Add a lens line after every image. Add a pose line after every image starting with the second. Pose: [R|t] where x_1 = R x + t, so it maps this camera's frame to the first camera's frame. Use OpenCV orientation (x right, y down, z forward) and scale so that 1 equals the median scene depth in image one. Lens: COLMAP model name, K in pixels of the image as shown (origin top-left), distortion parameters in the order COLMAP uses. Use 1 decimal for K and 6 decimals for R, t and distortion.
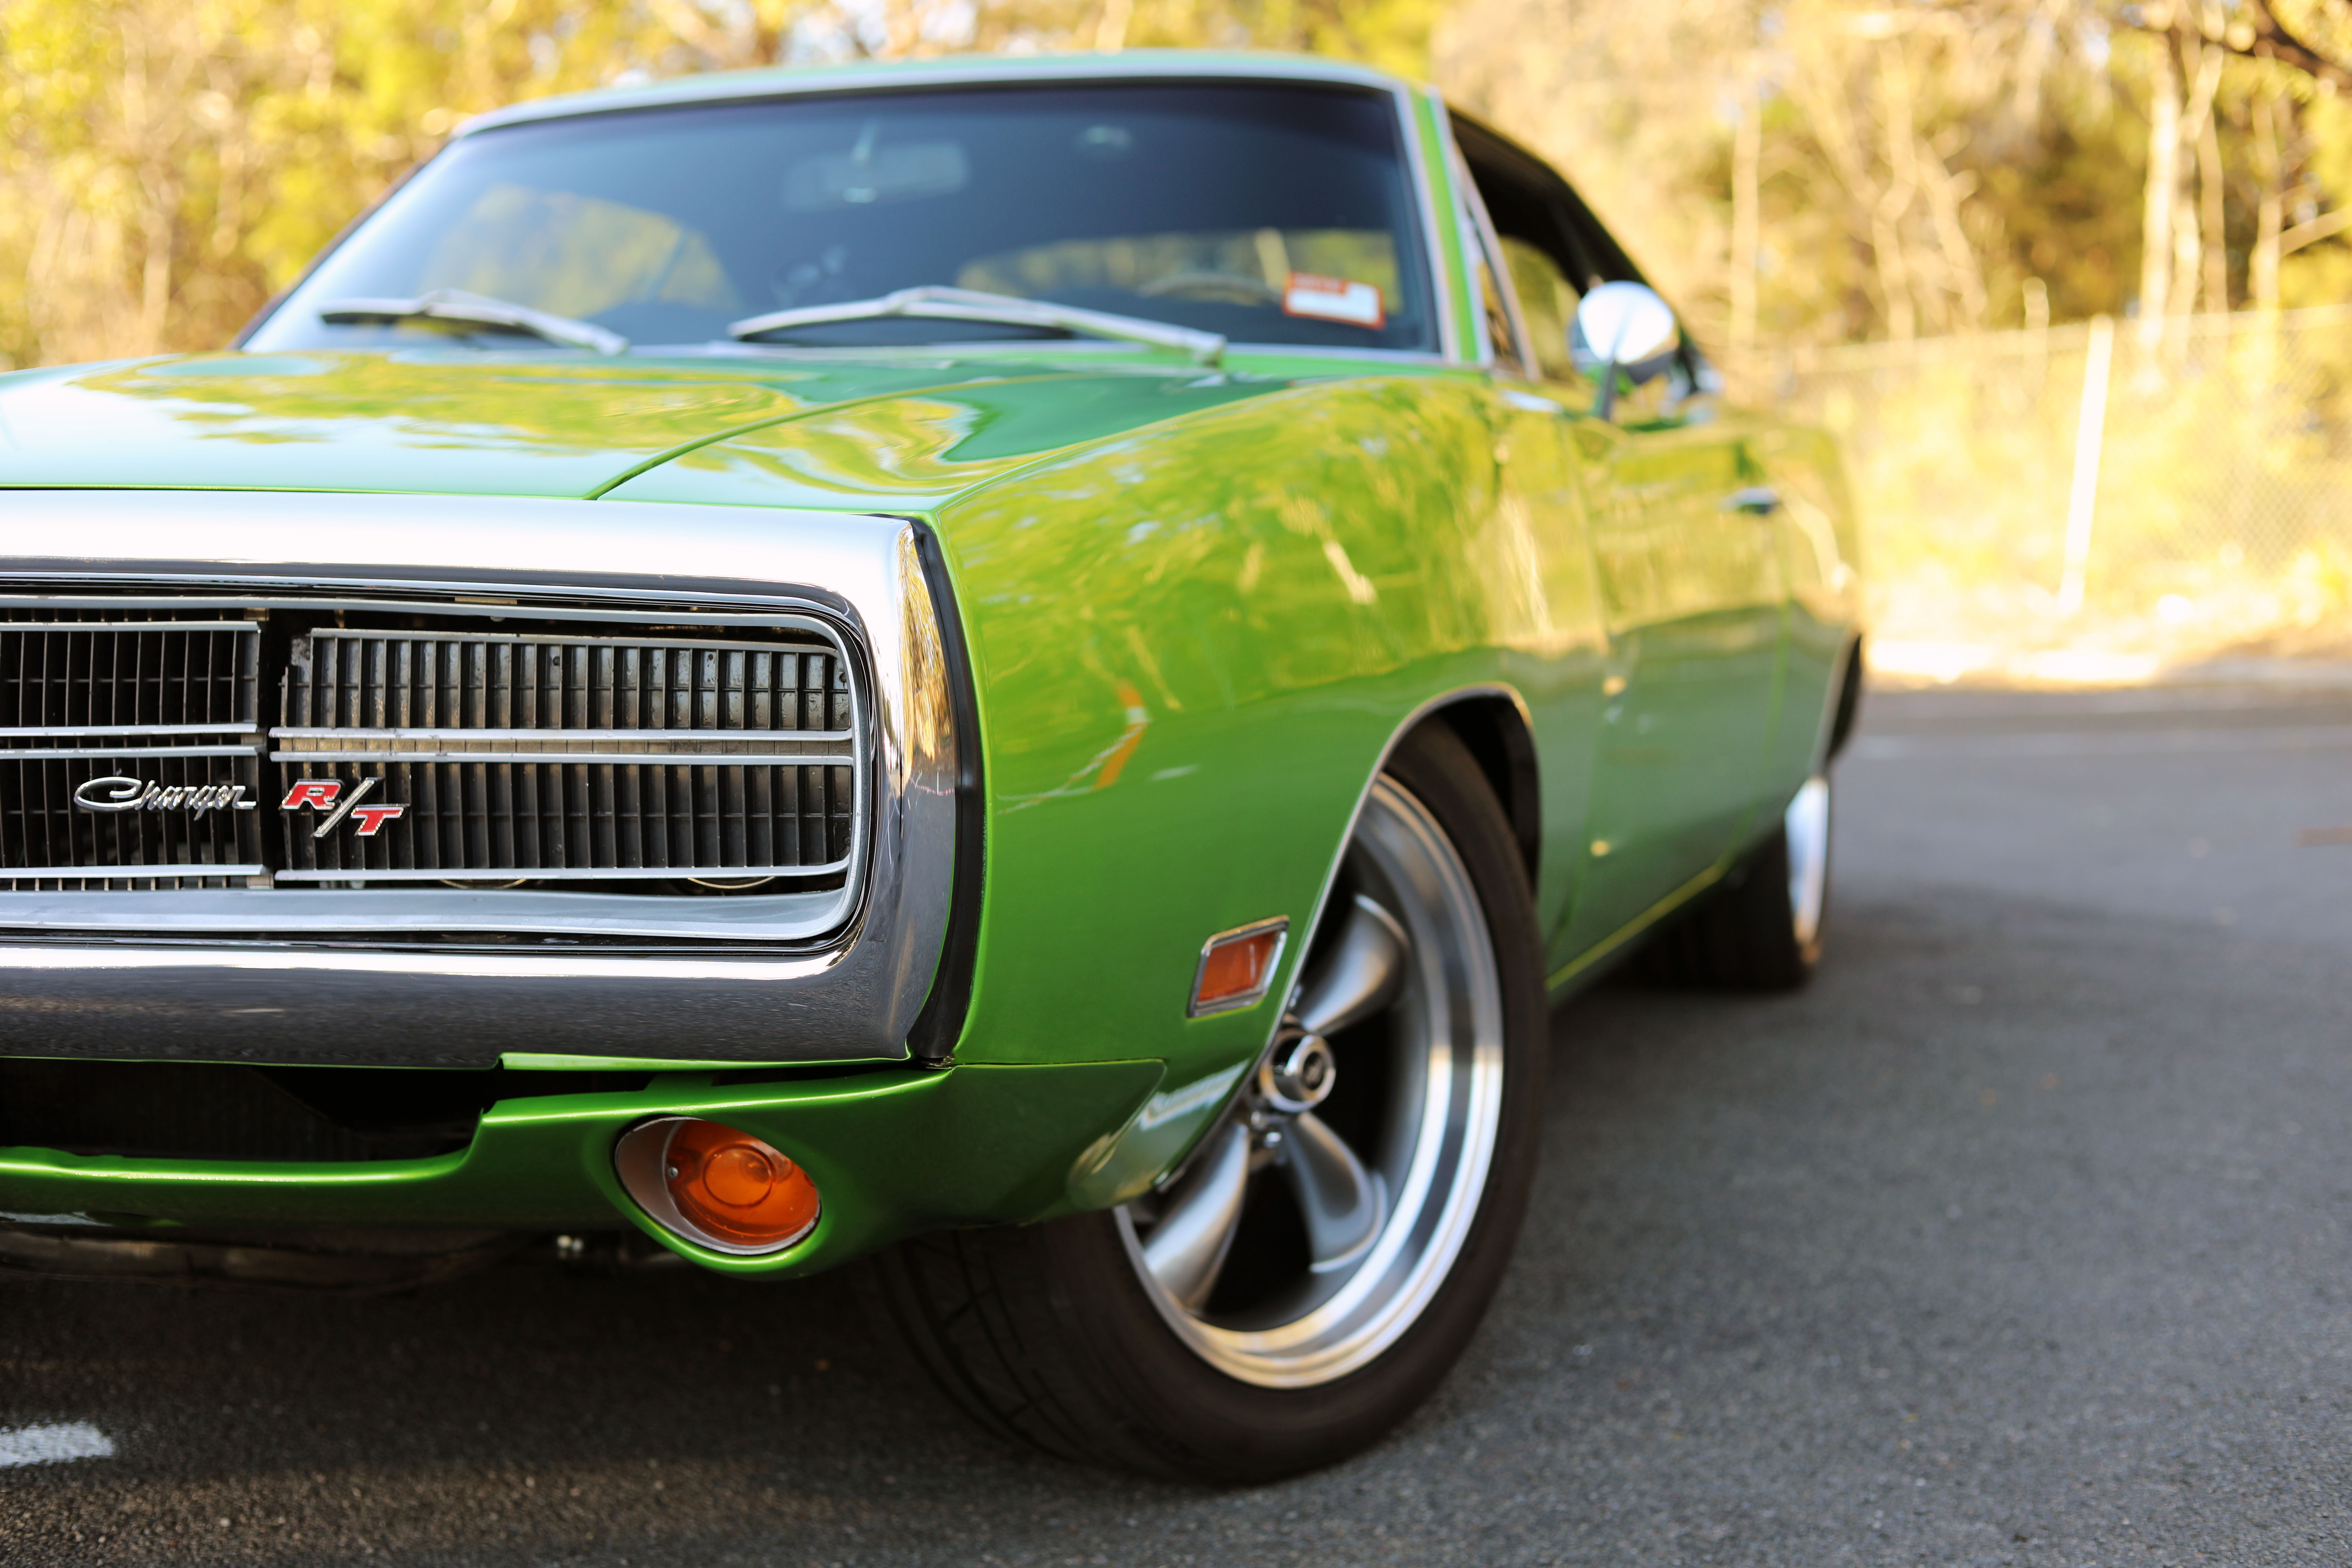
lens RADIAL K [[3497.9, 0, 1178.3], [0, 3497.9, 787.5], [0, 0, 1]] dist [-0.104812, 0.000000]
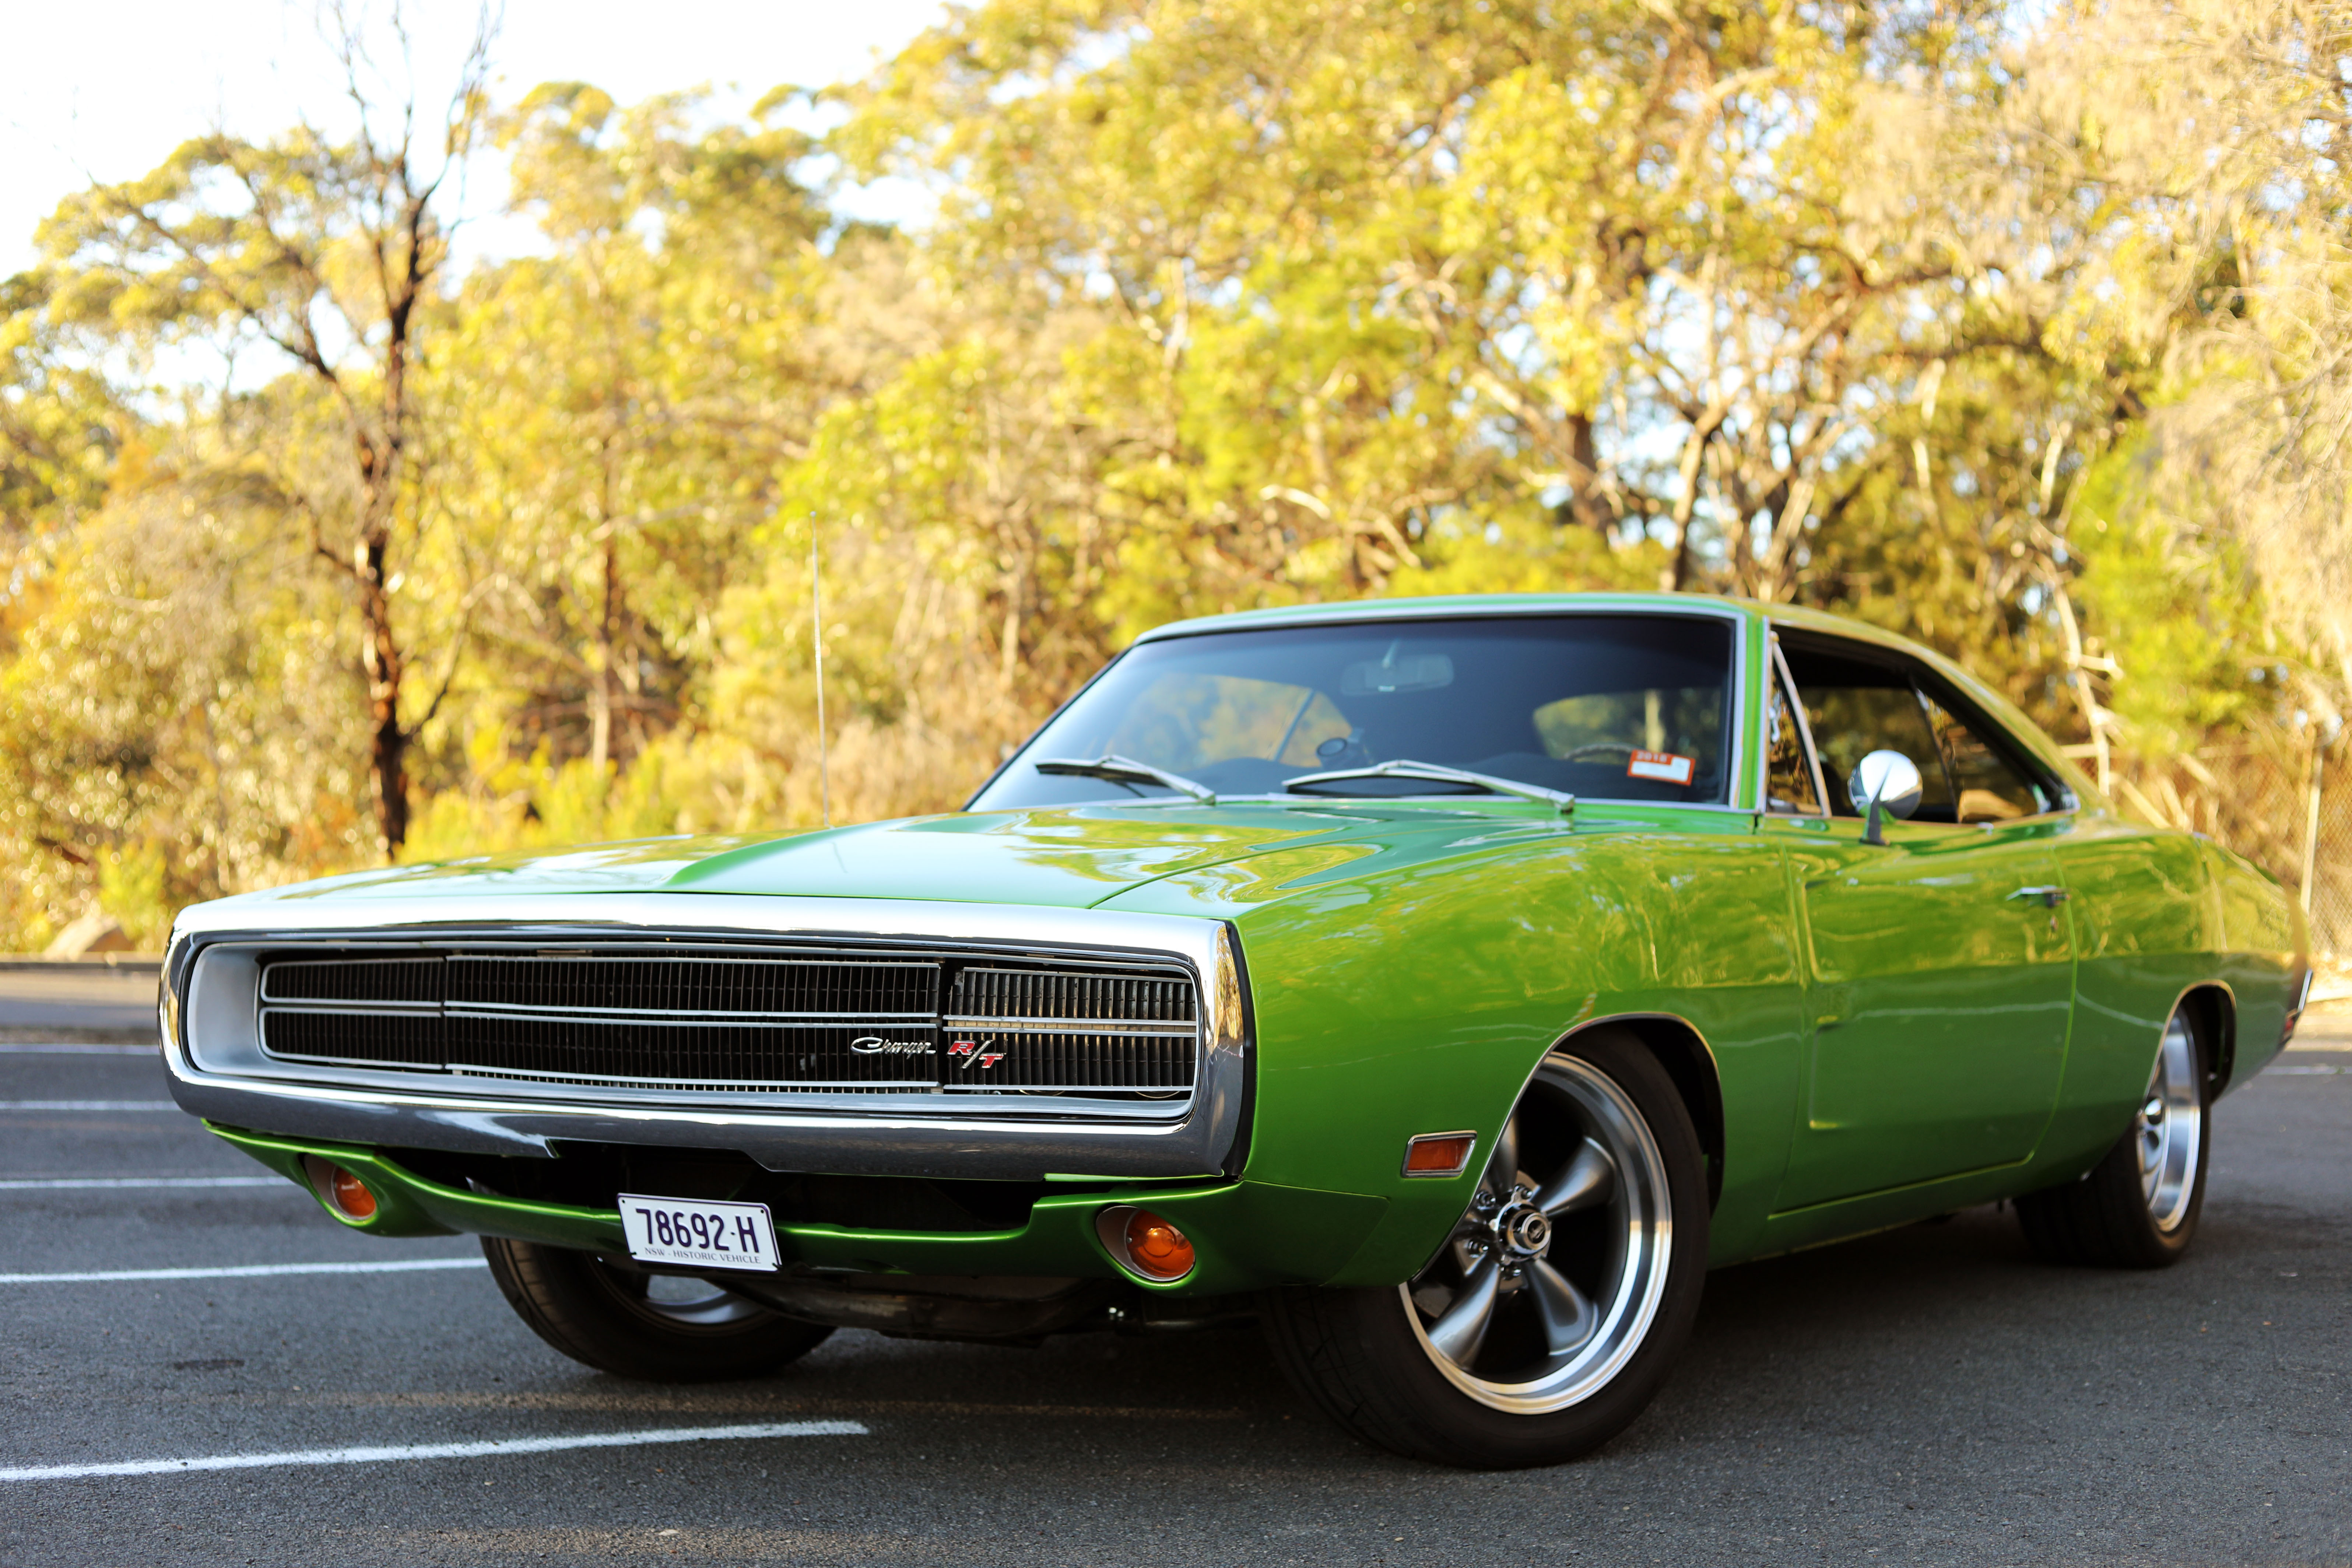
lens RADIAL K [[3498.0, 0, 1177.5], [0, 3498.0, 778.8], [0, 0, 1]] dist [-0.104812, 0.000000]
pose [[0.971698, 0.004661, -0.236180, 0.361938], [-0.028732, 0.994714, -0.098579, 0.043874], [0.234472, 0.102575, 0.966696, -0.985517]]
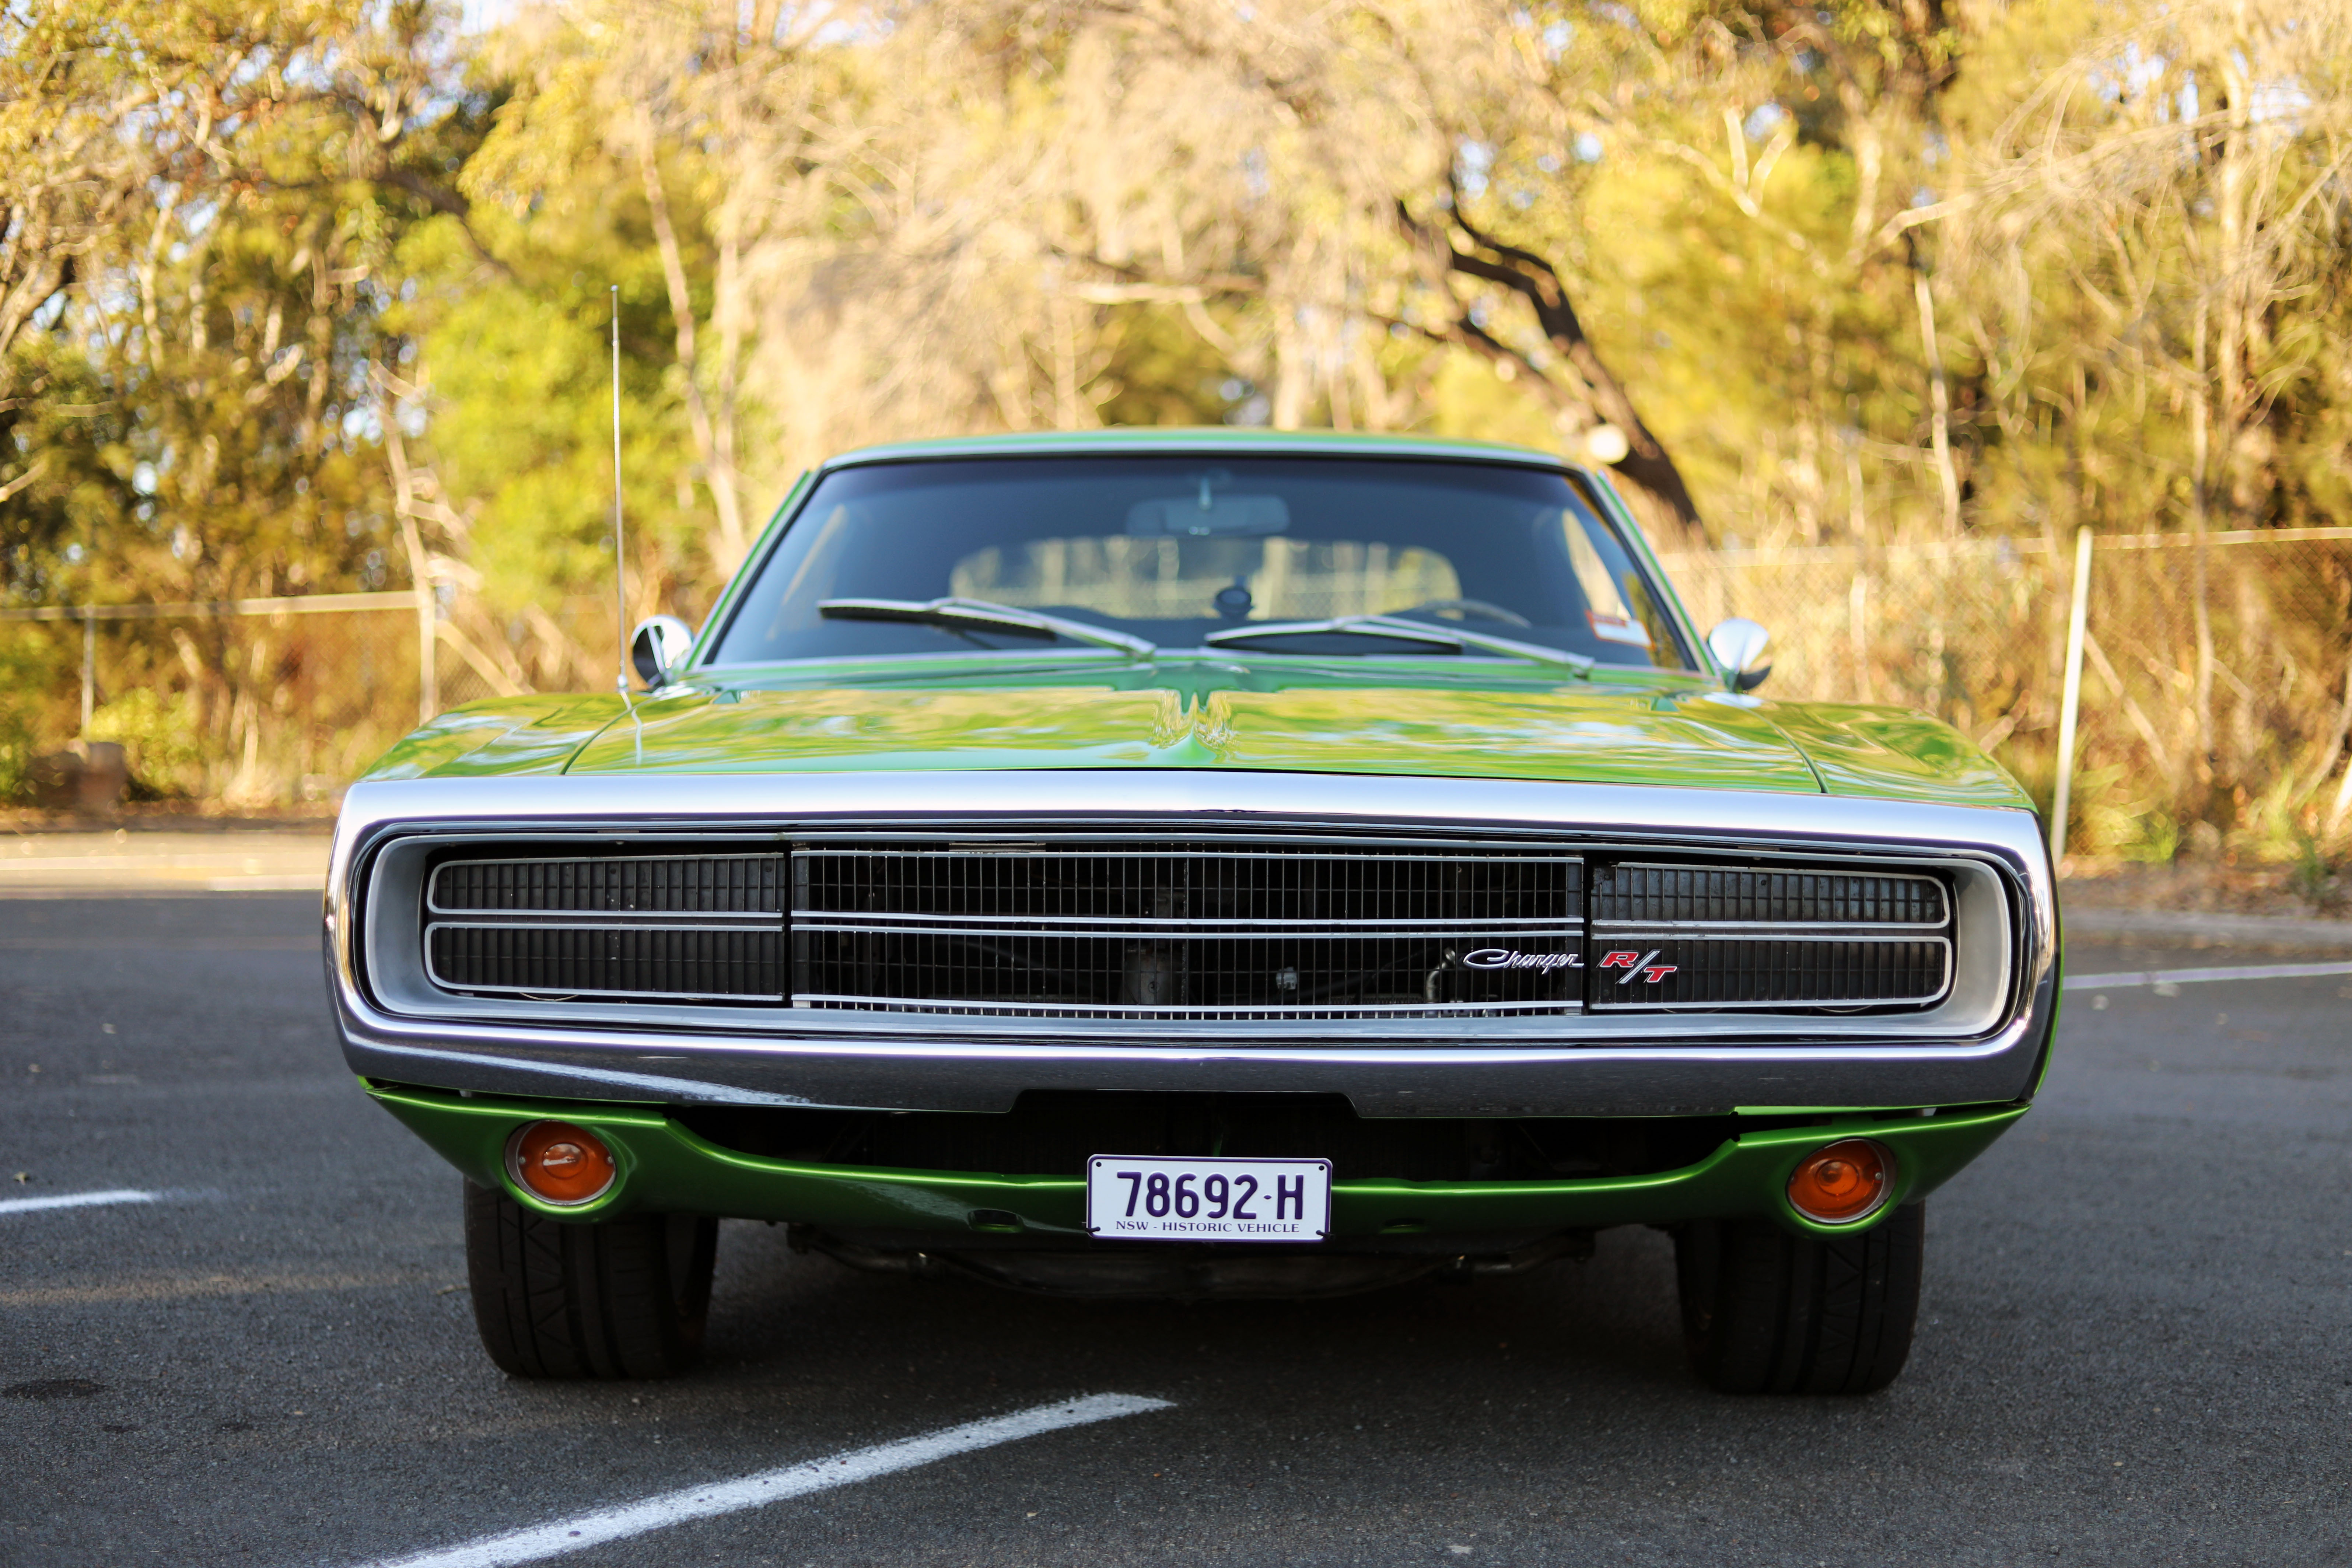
lens RADIAL K [[3497.9, 0, 1172.9], [0, 3497.9, 783.7], [0, 0, 1]] dist [-0.104812, 0.000000]
pose [[0.958098, 0.016796, 0.285946, -0.945111], [0.000731, 0.998133, -0.061077, 0.020546], [-0.286438, 0.058727, 0.956297, -0.584001]]
